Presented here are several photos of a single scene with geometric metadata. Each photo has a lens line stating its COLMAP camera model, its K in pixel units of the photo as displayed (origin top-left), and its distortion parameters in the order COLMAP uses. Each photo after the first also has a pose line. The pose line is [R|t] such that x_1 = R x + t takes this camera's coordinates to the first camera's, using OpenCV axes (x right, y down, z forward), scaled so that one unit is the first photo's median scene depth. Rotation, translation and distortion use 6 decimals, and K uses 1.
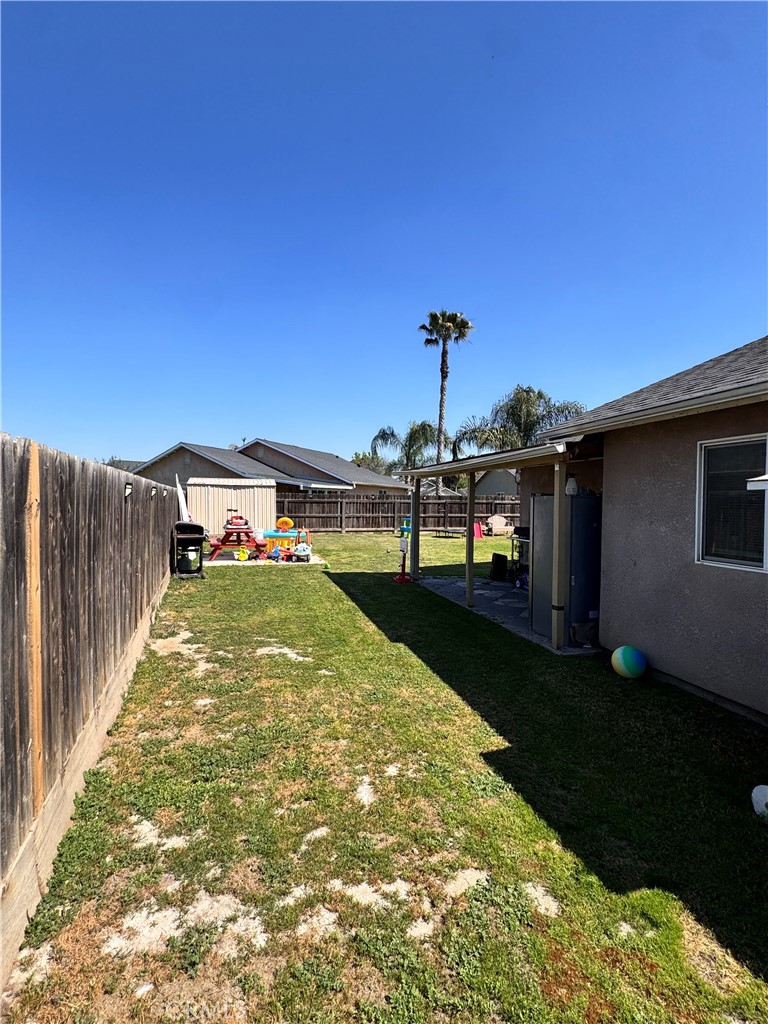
lens RADIAL K [[493.1, 0, 388.4], [0, 493.1, 512.4], [0, 0, 1]] dist [0.004834, 0.000281]
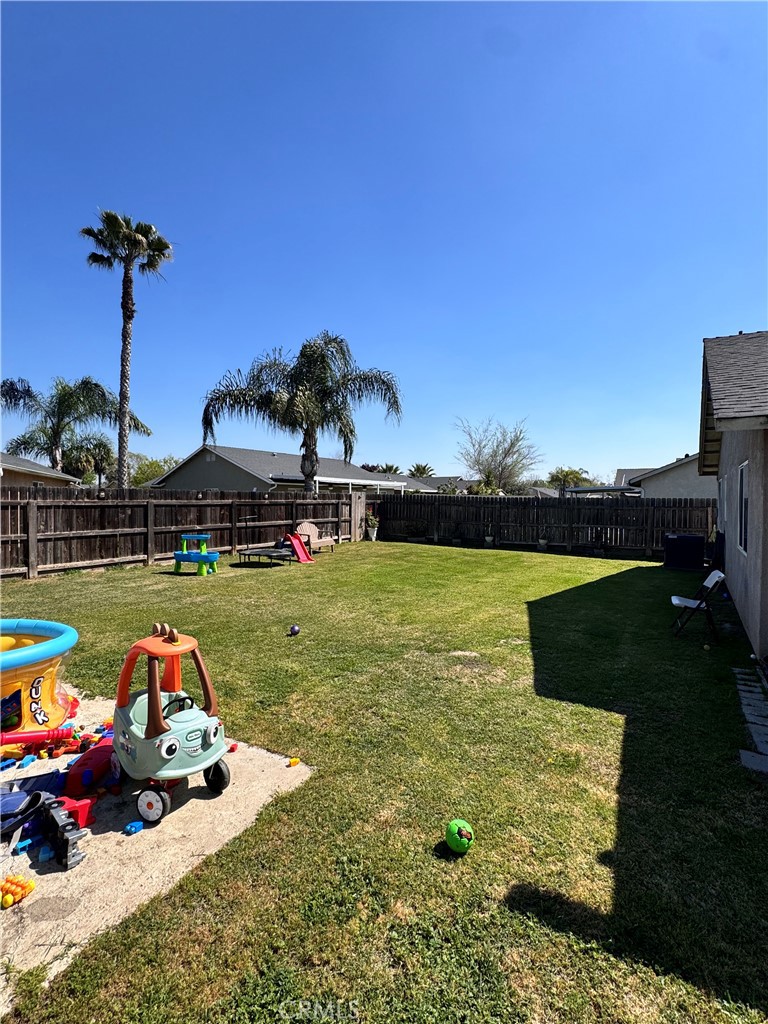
lens RADIAL K [[493.1, 0, 389.8], [0, 493.1, 507.1], [0, 0, 1]] dist [0.004834, 0.000281]
pose [[0.731849, -0.016484, 0.681267, -0.091076], [0.023008, 0.999735, -0.000527, -0.006932], [-0.681078, 0.016061, 0.732035, 0.276094]]
